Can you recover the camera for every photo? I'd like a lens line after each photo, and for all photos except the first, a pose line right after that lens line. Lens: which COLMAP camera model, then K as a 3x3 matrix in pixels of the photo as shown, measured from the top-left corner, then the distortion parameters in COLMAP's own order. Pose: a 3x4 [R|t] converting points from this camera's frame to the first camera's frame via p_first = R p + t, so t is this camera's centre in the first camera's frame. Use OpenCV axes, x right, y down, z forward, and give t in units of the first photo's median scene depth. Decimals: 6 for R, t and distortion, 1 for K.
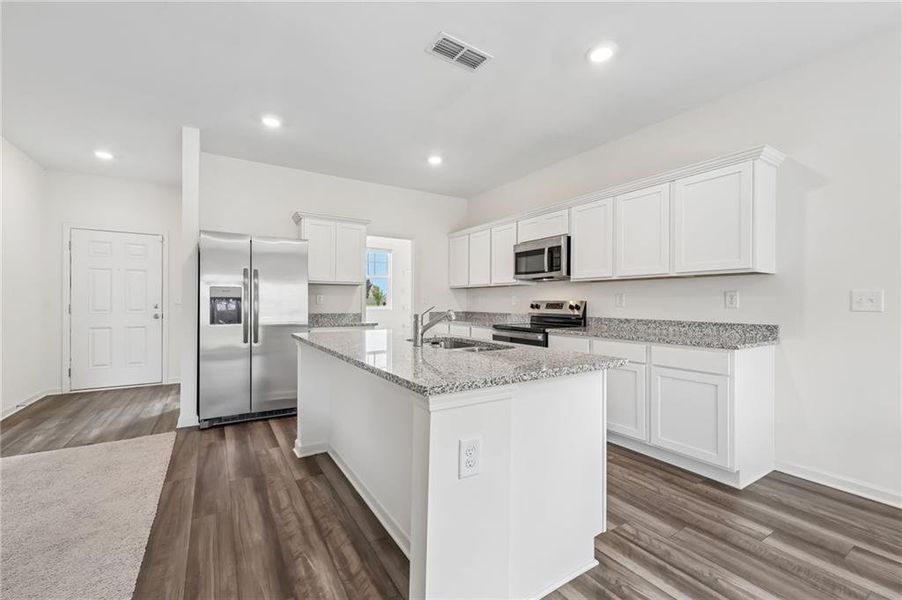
lens RADIAL K [[376.5, 0, 451.0], [0, 376.5, 300.0], [0, 0, 1]] dist [0.011619, 0.000073]
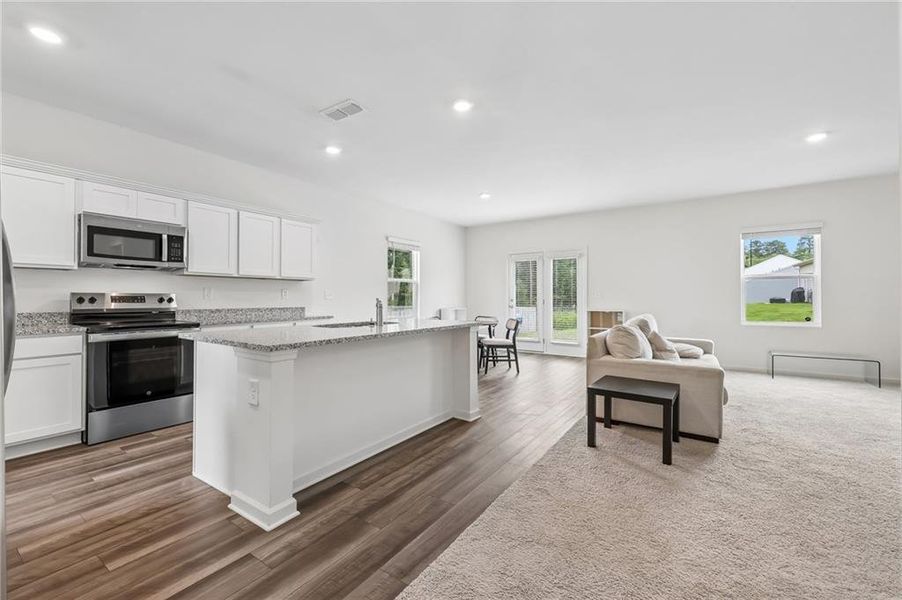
lens RADIAL K [[371.9, 0, 446.1], [0, 371.9, 295.1], [0, 0, 1]] dist [0.001622, 0.000207]
pose [[-0.393809, 0.001685, 0.919191, -0.892479], [-0.007181, 0.999962, -0.004909, 0.006131], [-0.919164, -0.008534, -0.393782, 0.792030]]
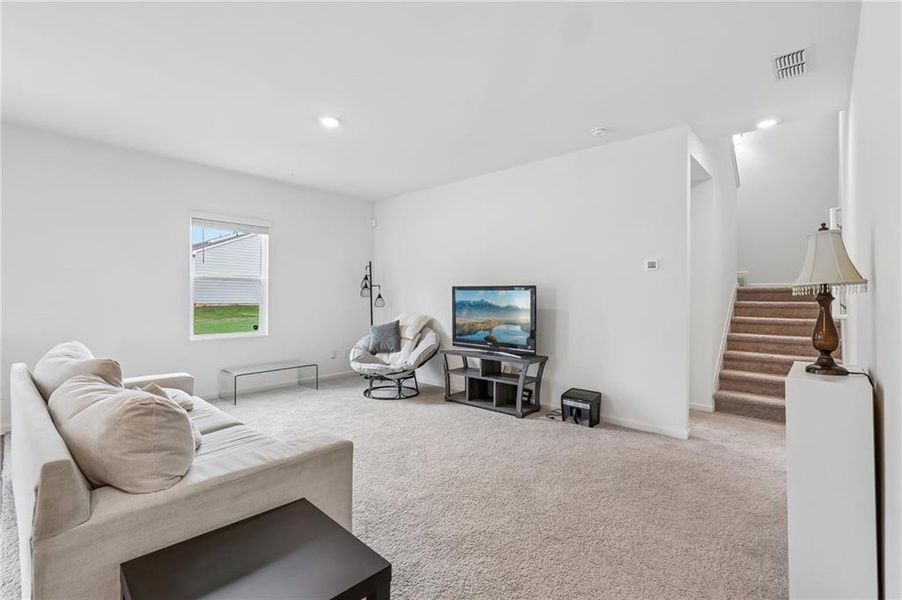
lens RADIAL K [[405.2, 0, 451.0], [0, 405.2, 300.0], [0, 0, 1]] dist [0.000030, -0.000019]
pose [[-0.965447, -0.006461, -0.260520, -0.389819], [-0.006281, 0.999979, -0.001522, -0.015755], [0.260524, 0.000167, -0.965467, 0.458507]]
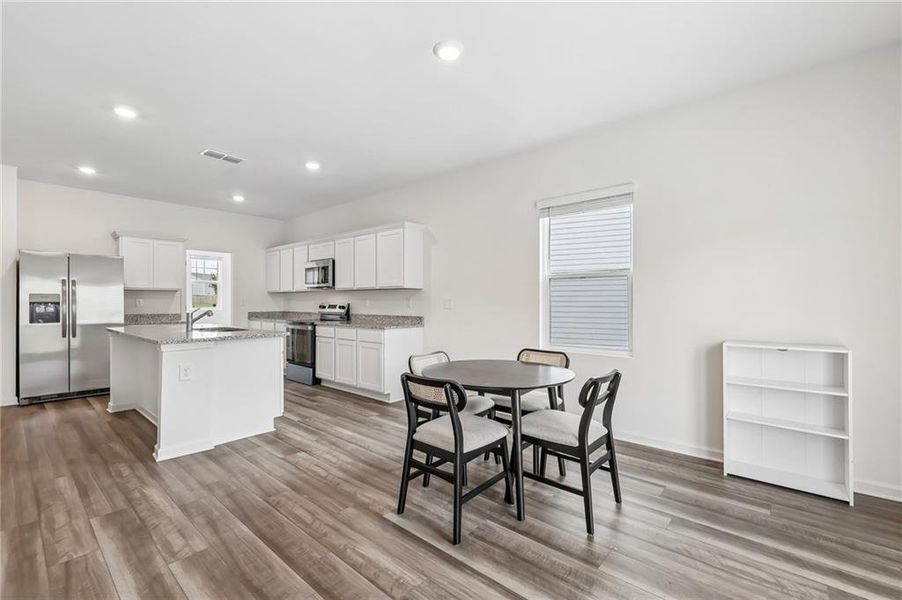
lens RADIAL K [[392.3, 0, 451.0], [0, 392.3, 300.0], [0, 0, 1]] dist [0.001119, 0.000604]
pose [[0.959047, -0.002775, 0.283234, 0.331242], [0.002343, 0.999996, 0.001864, -0.012565], [-0.283238, -0.001124, 0.959049, -0.636713]]
